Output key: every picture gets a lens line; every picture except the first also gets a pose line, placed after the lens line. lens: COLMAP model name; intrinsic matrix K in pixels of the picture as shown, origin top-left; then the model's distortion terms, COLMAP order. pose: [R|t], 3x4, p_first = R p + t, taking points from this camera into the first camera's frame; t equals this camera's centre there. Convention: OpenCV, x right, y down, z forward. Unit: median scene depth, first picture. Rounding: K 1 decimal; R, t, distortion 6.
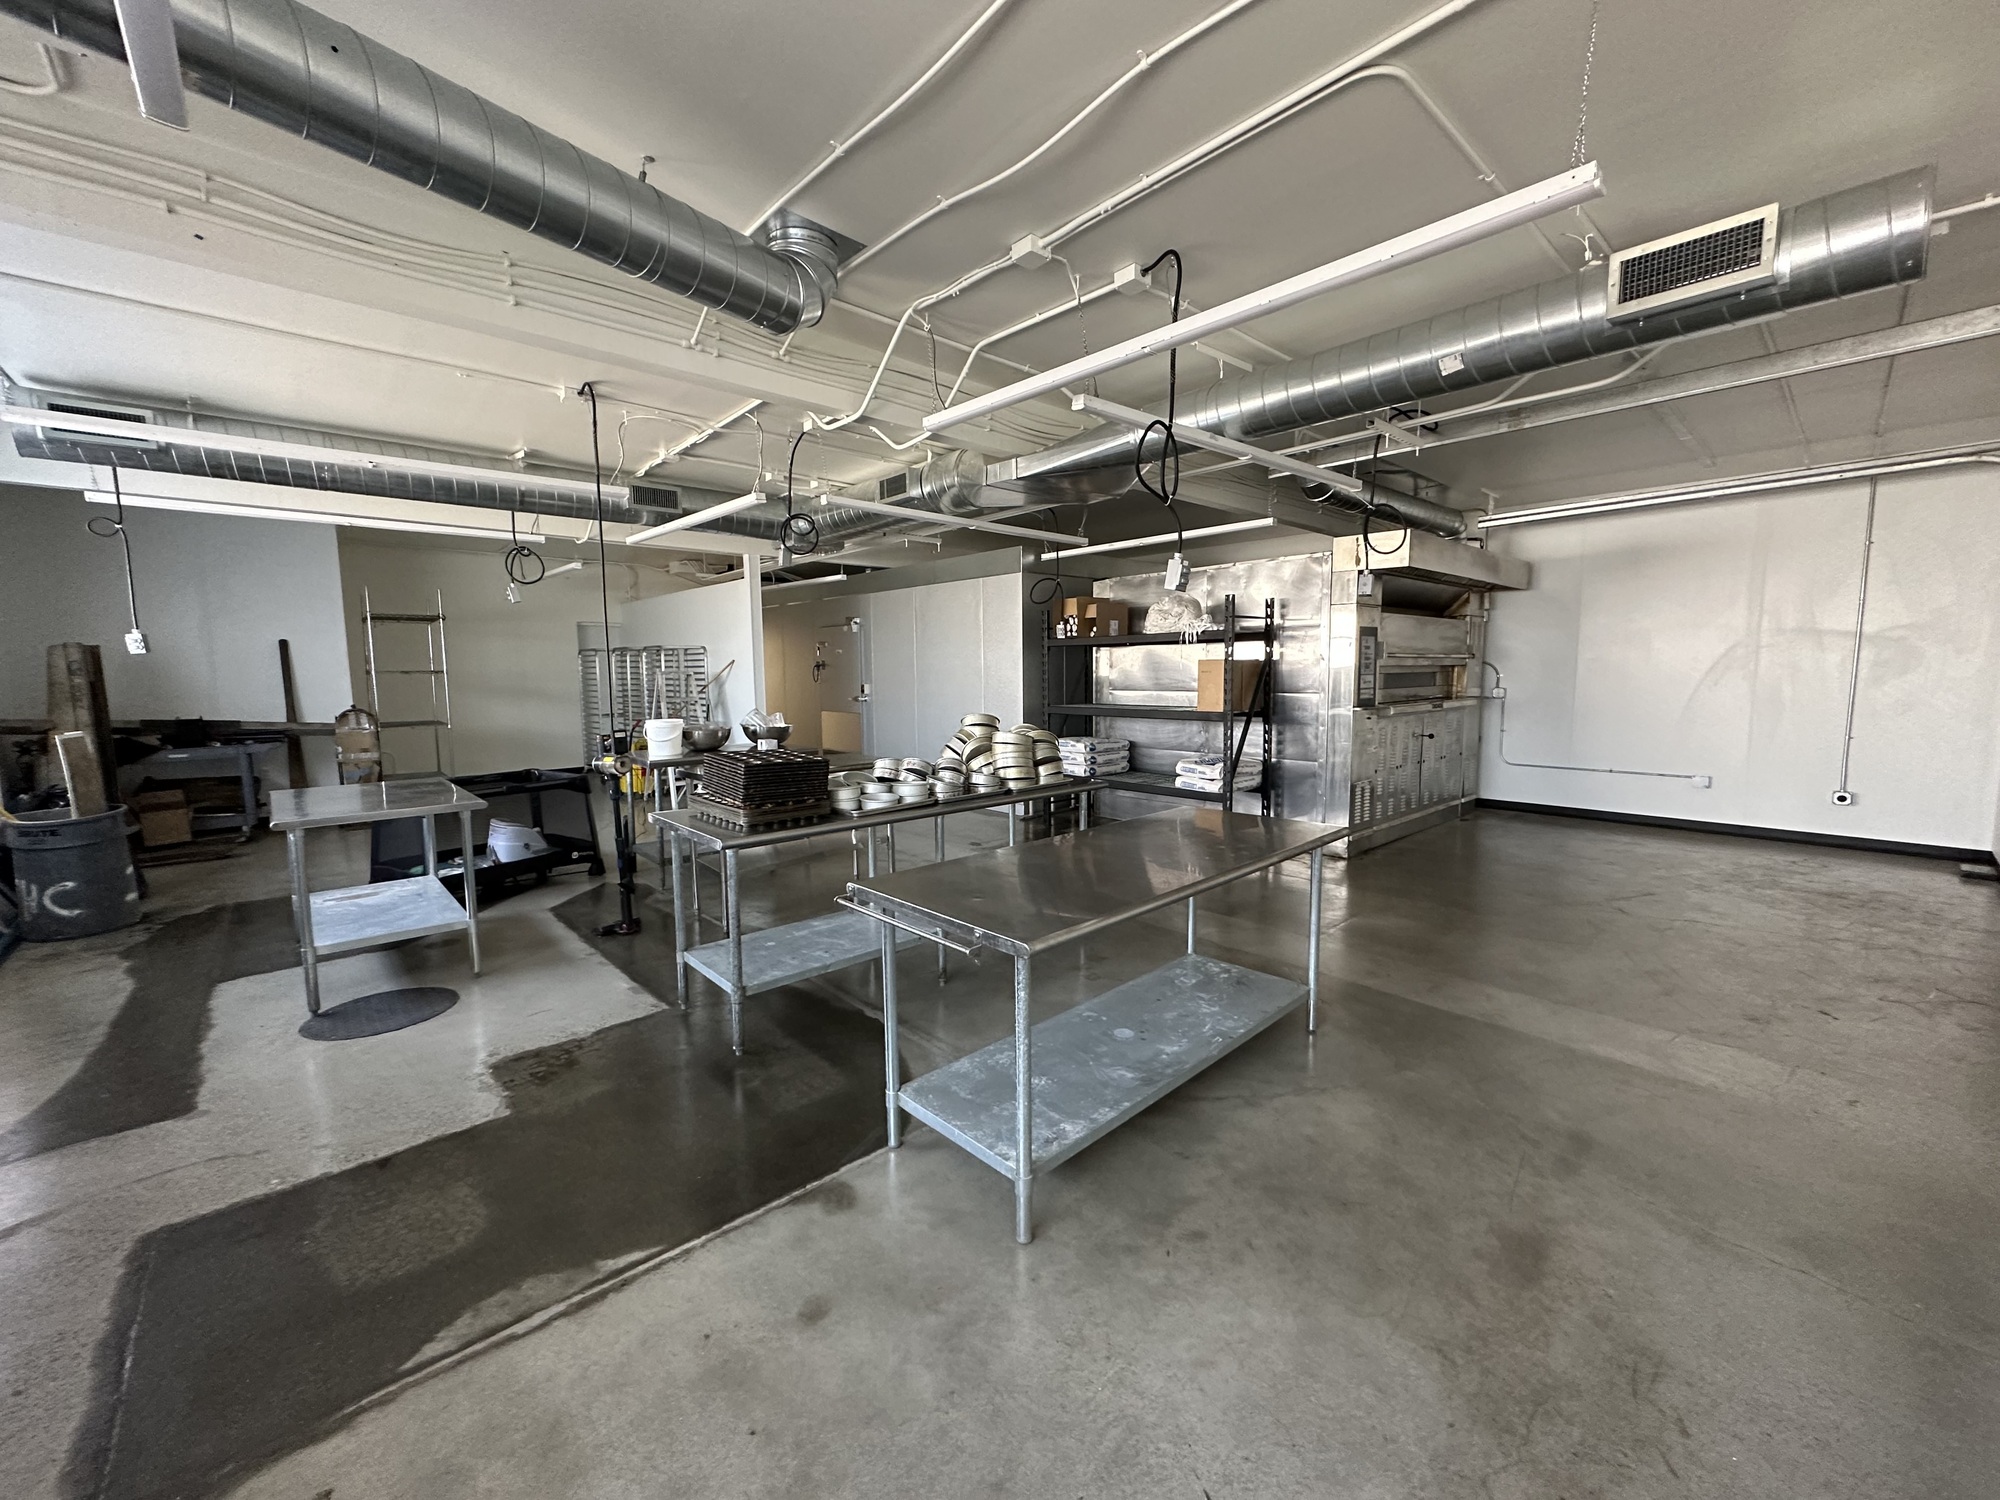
lens RADIAL K [[799.4, 0, 995.8], [0, 799.4, 747.9], [0, 0, 1]] dist [-0.003468, 0.000225]
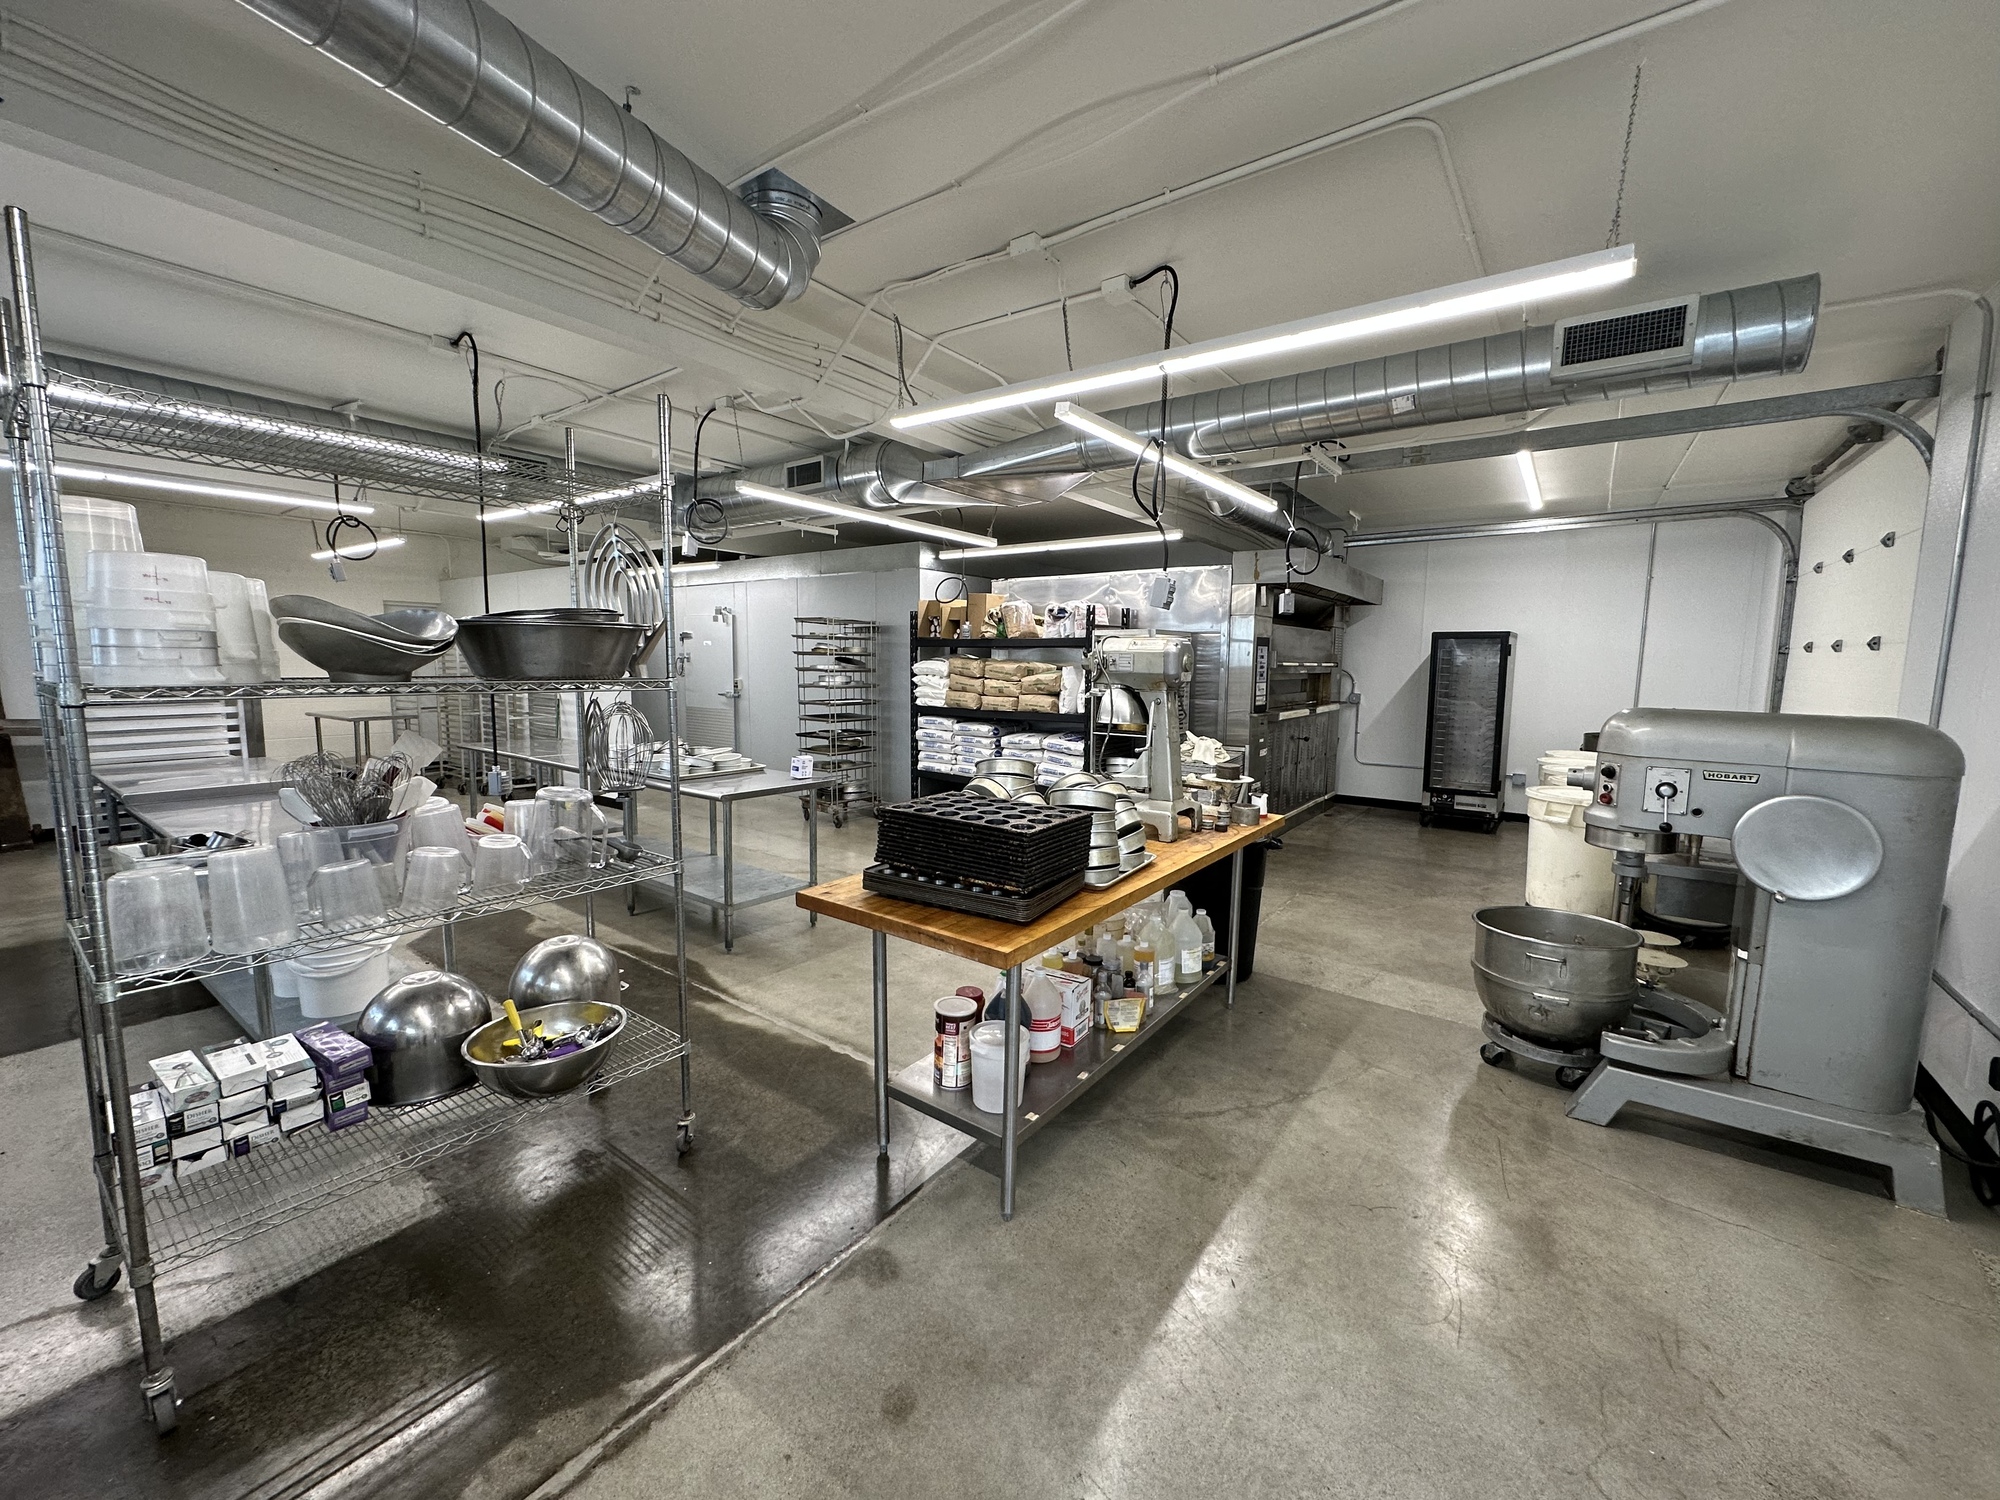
lens RADIAL K [[799.4, 0, 1001.3], [0, 799.4, 752.7], [0, 0, 1]] dist [-0.003468, 0.000225]
pose [[0.979187, -0.003406, 0.202931, -0.272860], [-0.000322, 0.999832, 0.018335, -0.054097], [-0.202959, -0.018019, 0.979021, 0.087983]]
